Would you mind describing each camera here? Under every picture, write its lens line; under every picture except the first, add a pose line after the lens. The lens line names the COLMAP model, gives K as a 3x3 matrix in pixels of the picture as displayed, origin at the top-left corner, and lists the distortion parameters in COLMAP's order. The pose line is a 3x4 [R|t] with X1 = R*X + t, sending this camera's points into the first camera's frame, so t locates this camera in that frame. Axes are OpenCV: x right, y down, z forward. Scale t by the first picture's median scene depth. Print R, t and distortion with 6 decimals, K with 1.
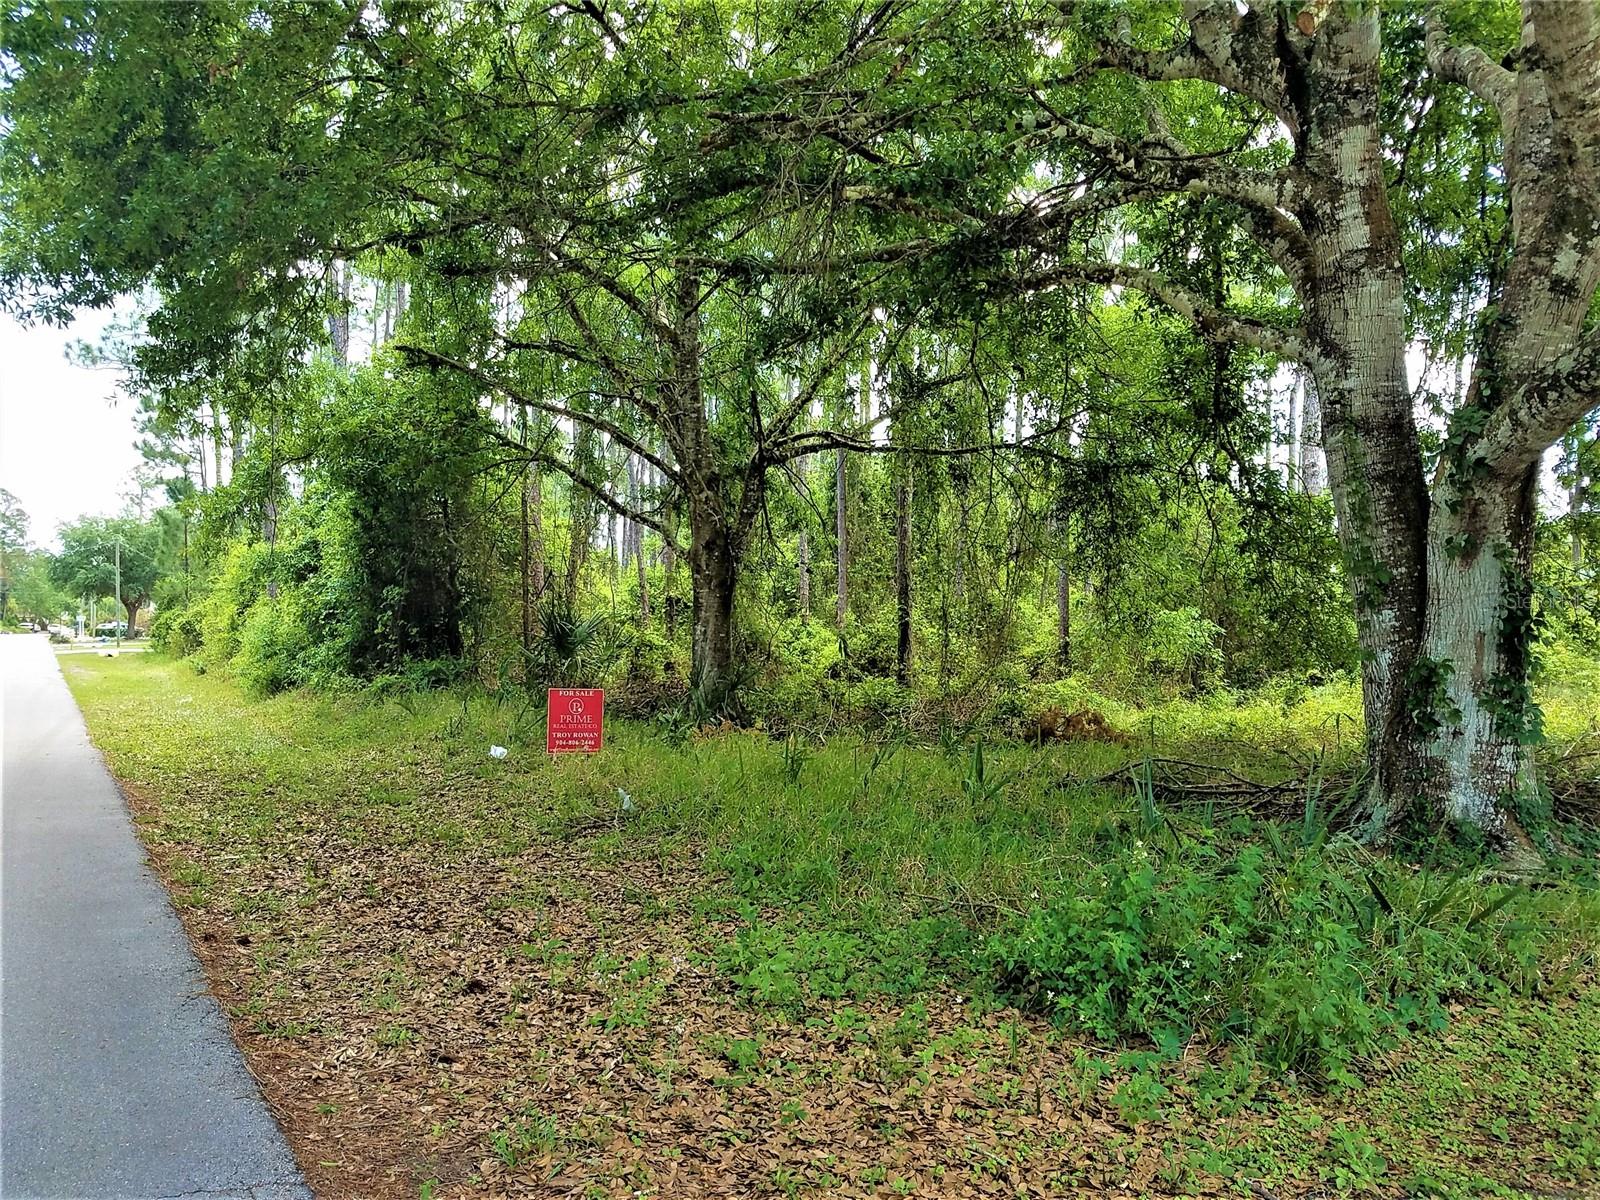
lens RADIAL K [[1237.1, 0, 800.5], [0, 1237.1, 634.3], [0, 0, 1]] dist [-0.007468, 0.000607]
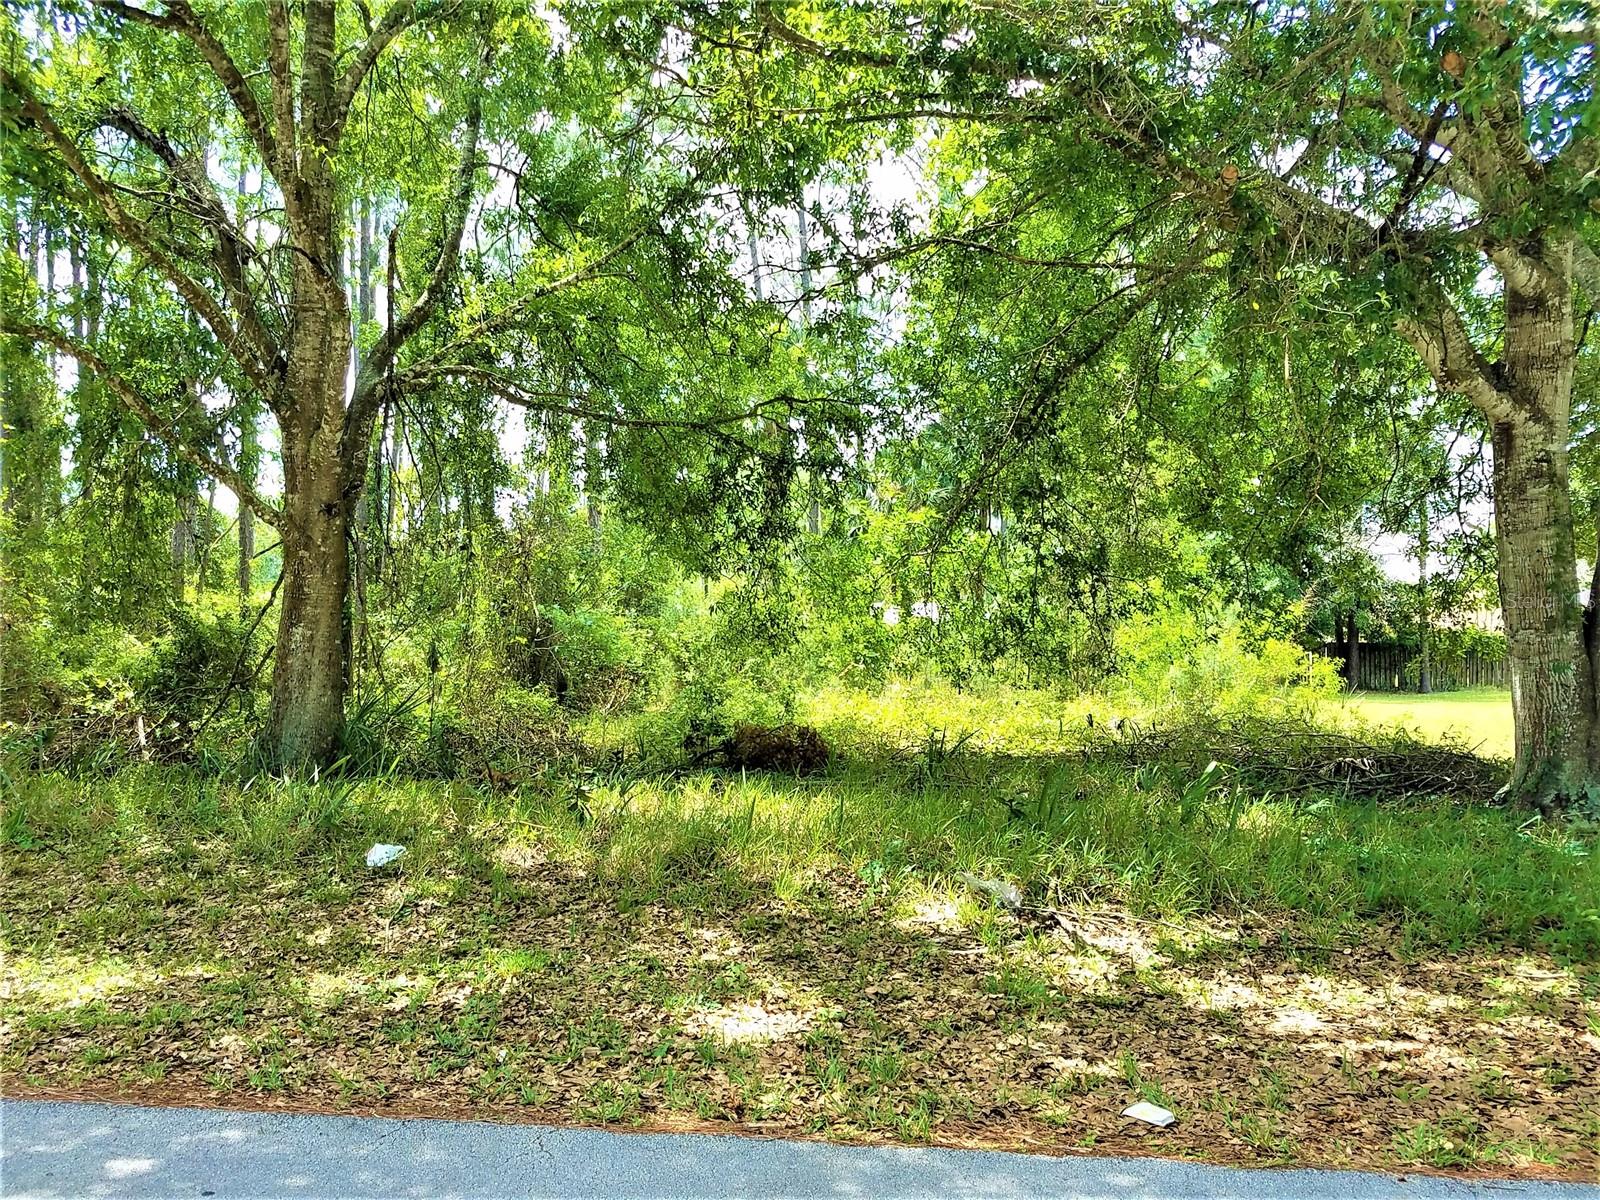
lens RADIAL K [[1237.1, 0, 782.4], [0, 1237.1, 626.8], [0, 0, 1]] dist [-0.007468, 0.000607]
pose [[0.609020, 0.003467, 0.793148, -0.989708], [-0.003374, 0.999993, -0.001780, -0.018507], [-0.793148, -0.001592, 0.609027, 0.851105]]
